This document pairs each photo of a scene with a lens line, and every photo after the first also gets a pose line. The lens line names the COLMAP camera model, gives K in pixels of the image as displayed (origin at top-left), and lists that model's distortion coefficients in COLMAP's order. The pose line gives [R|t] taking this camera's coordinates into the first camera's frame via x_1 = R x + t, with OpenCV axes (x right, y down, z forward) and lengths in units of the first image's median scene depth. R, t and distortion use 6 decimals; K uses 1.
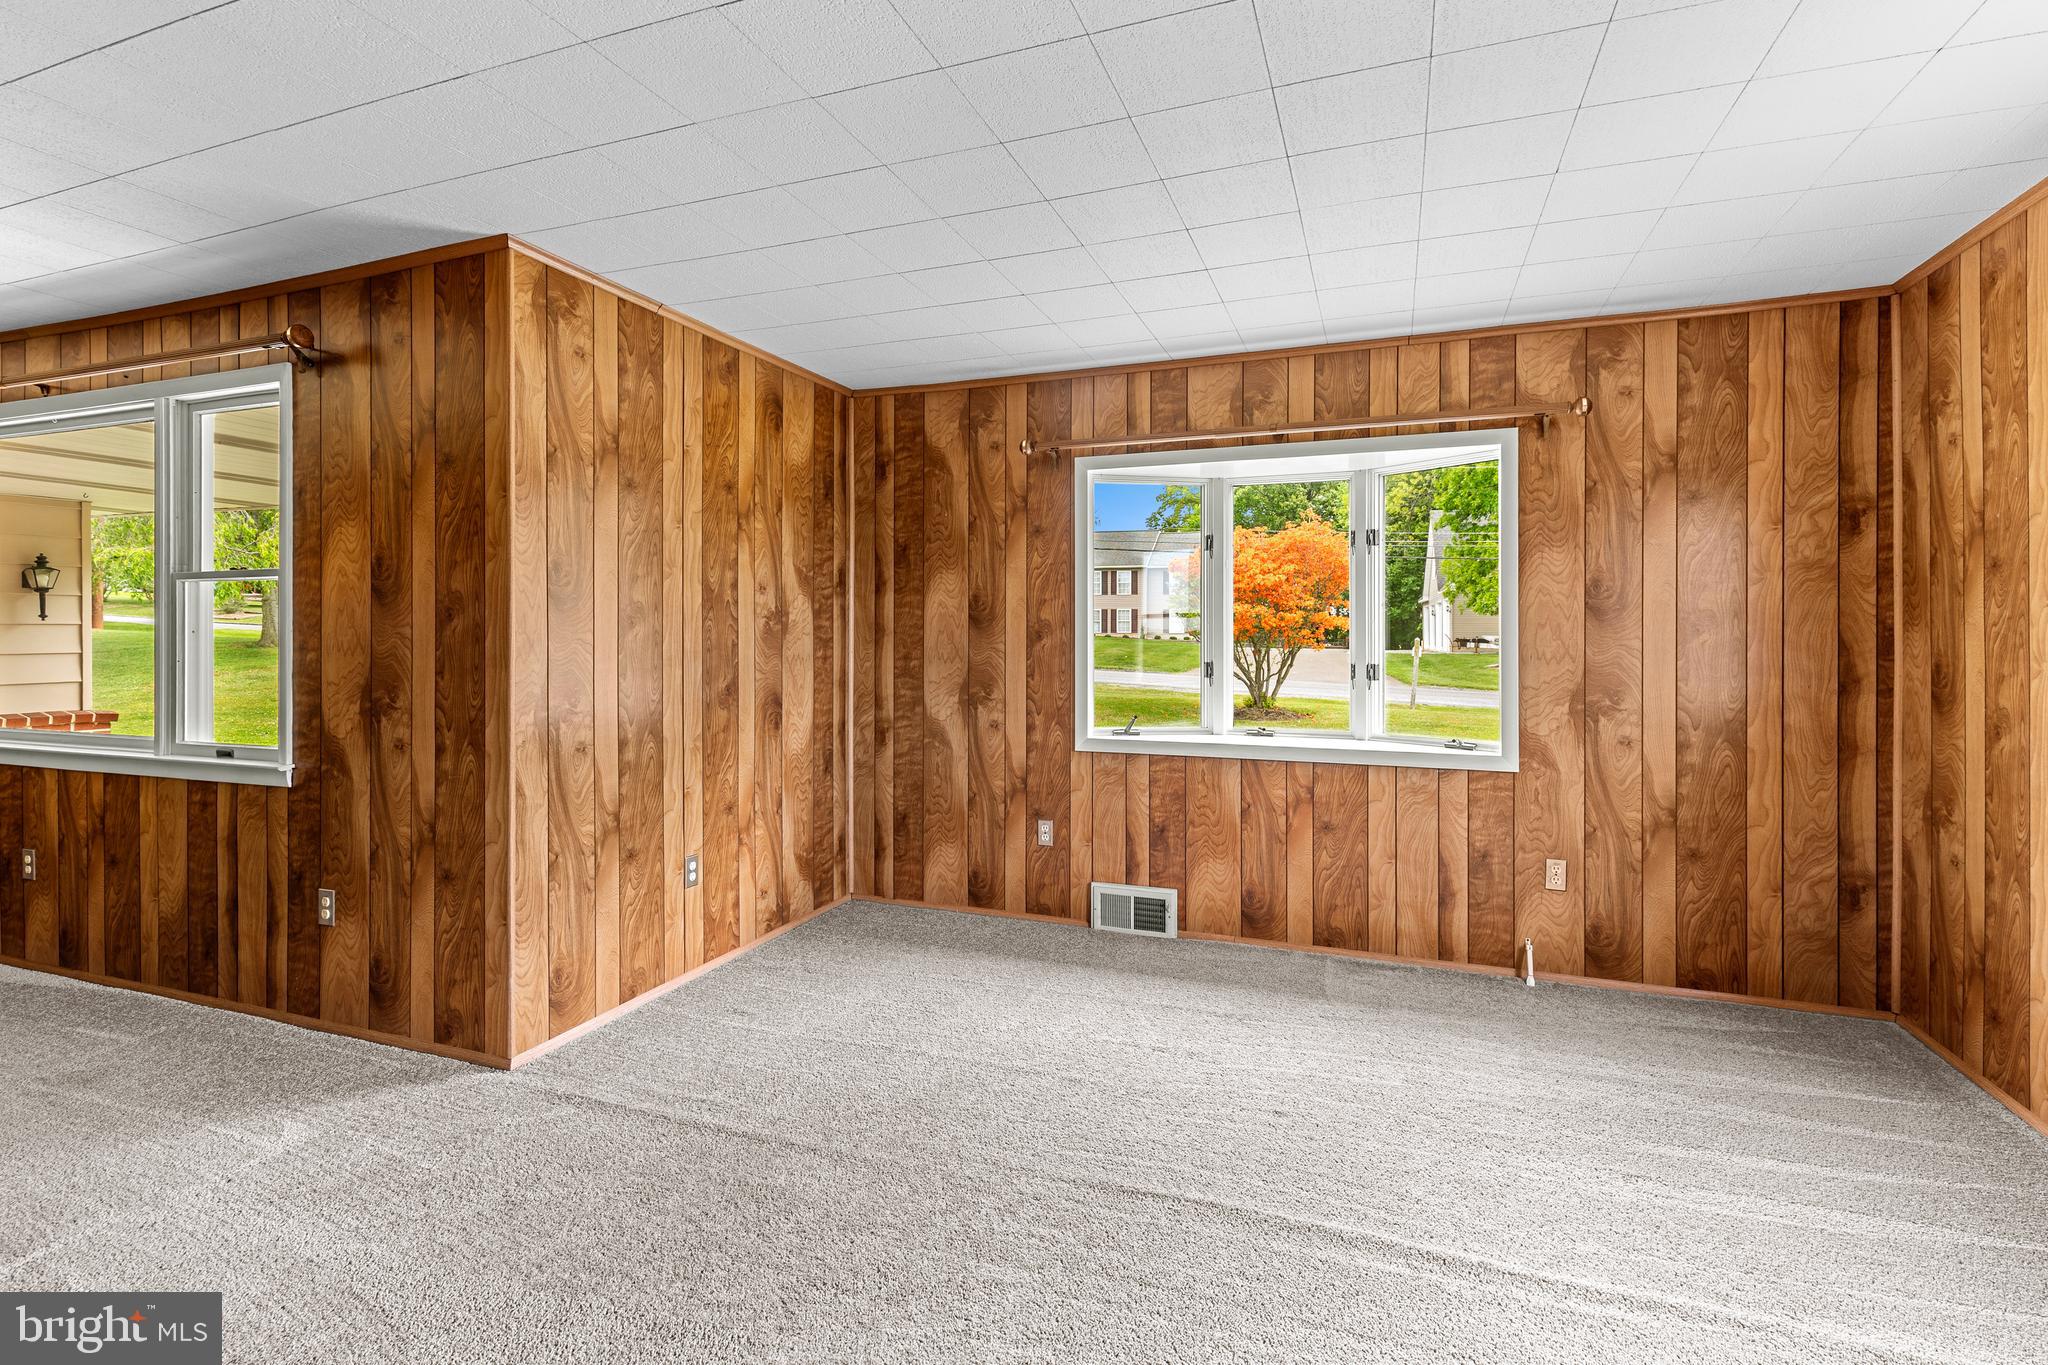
lens RADIAL K [[939.8, 0, 1047.9], [0, 939.8, 640.1], [0, 0, 1]] dist [0.000039, 0.000406]
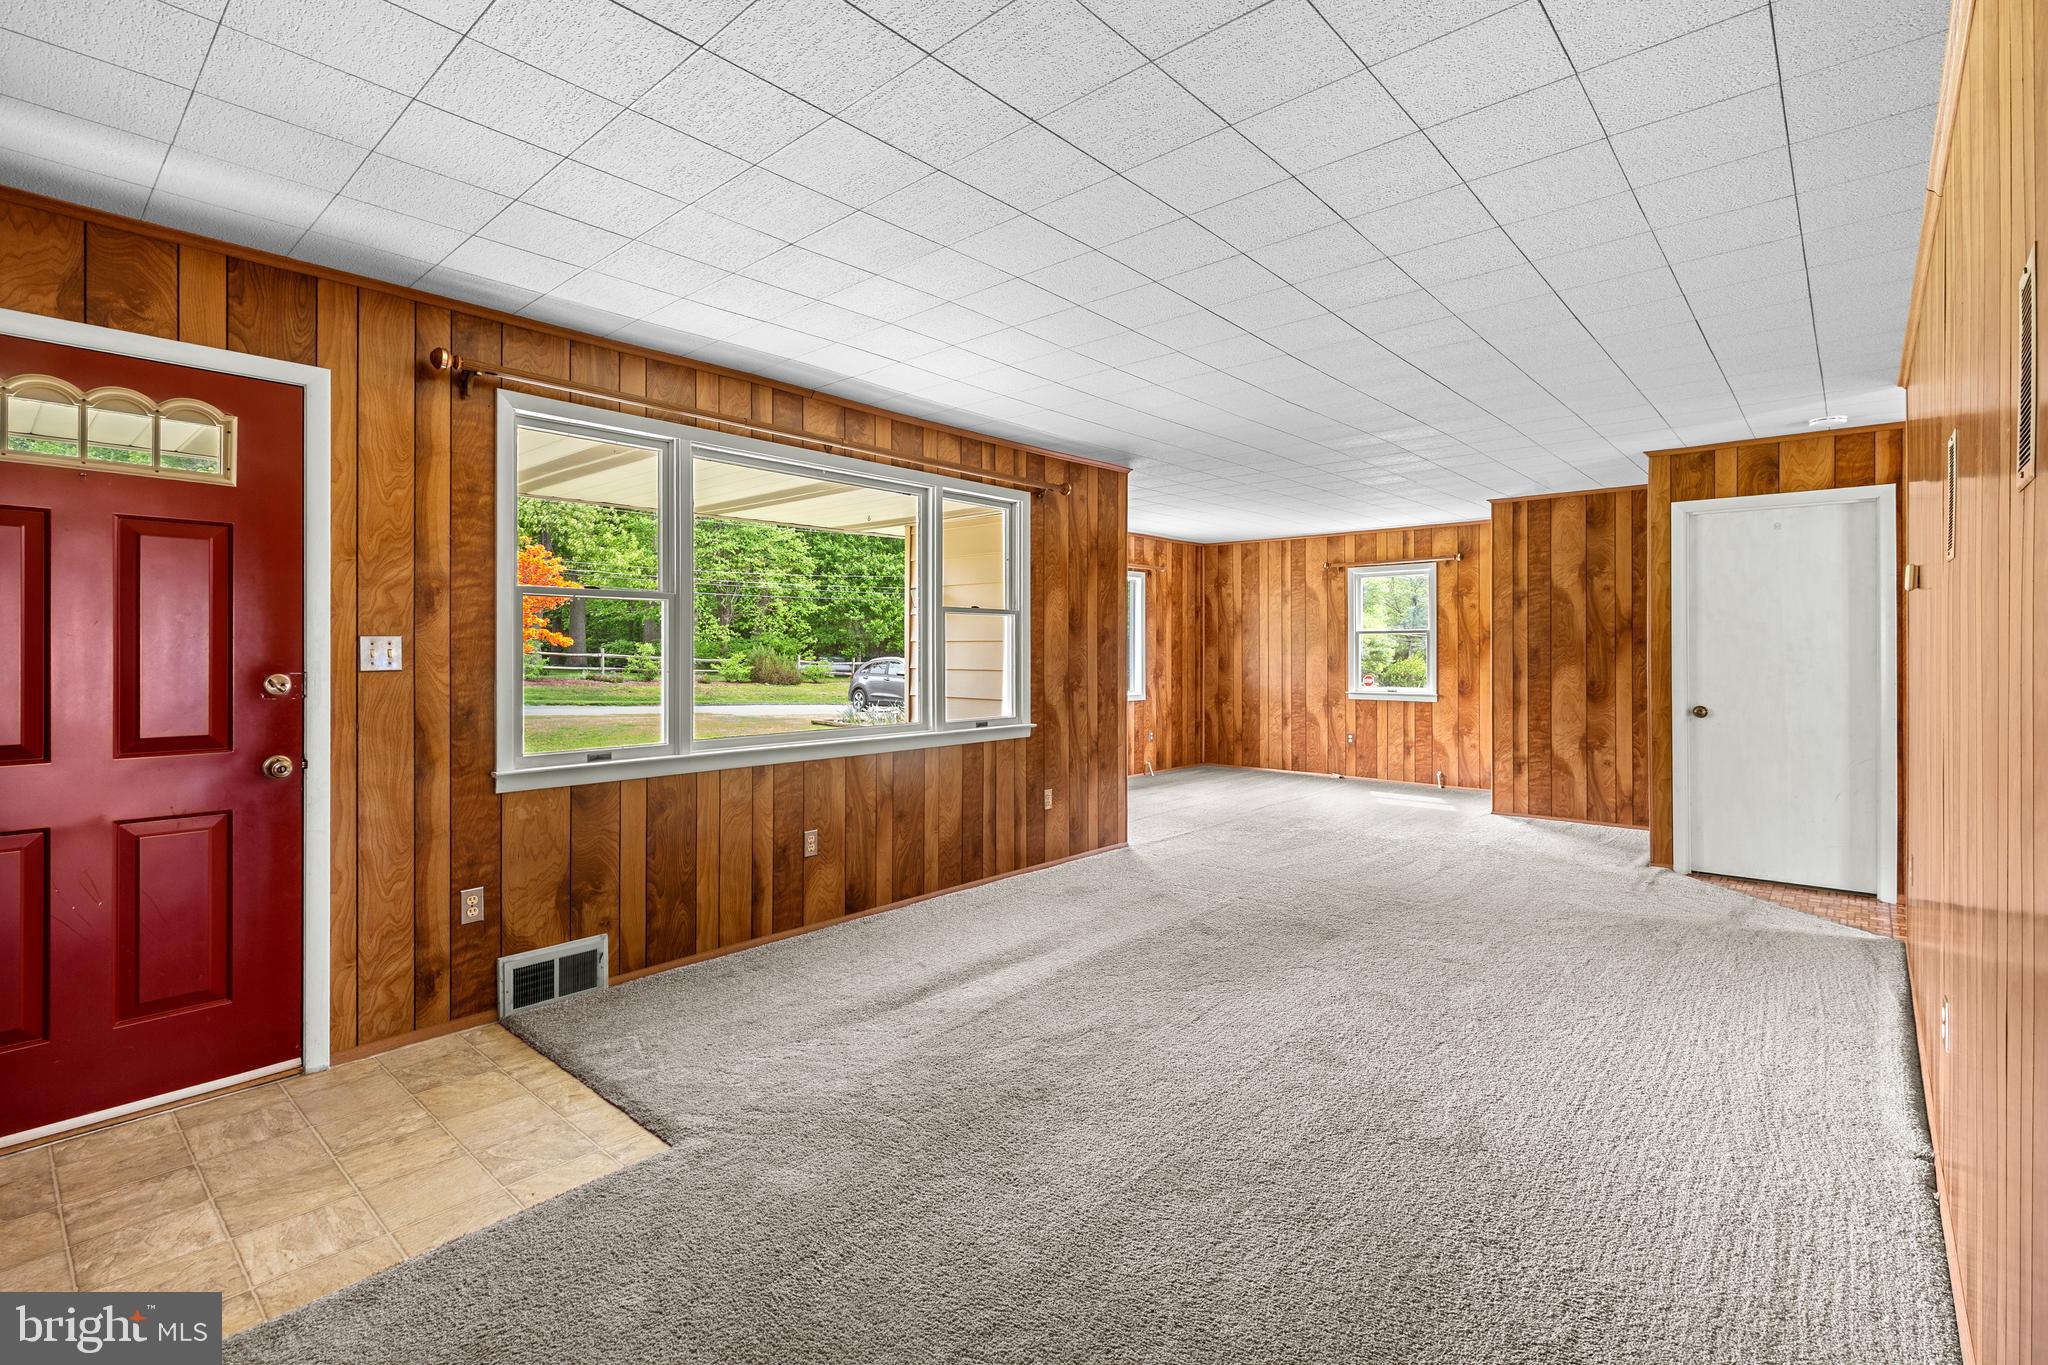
lens RADIAL K [[939.8, 0, 1041.9], [0, 939.8, 649.1], [0, 0, 1]] dist [0.000039, 0.000406]
pose [[0.358995, 0.000270, 0.933339, -2.407091], [0.006538, 0.999975, -0.002805, -0.000985], [-0.933316, 0.007109, 0.358985, 0.348837]]
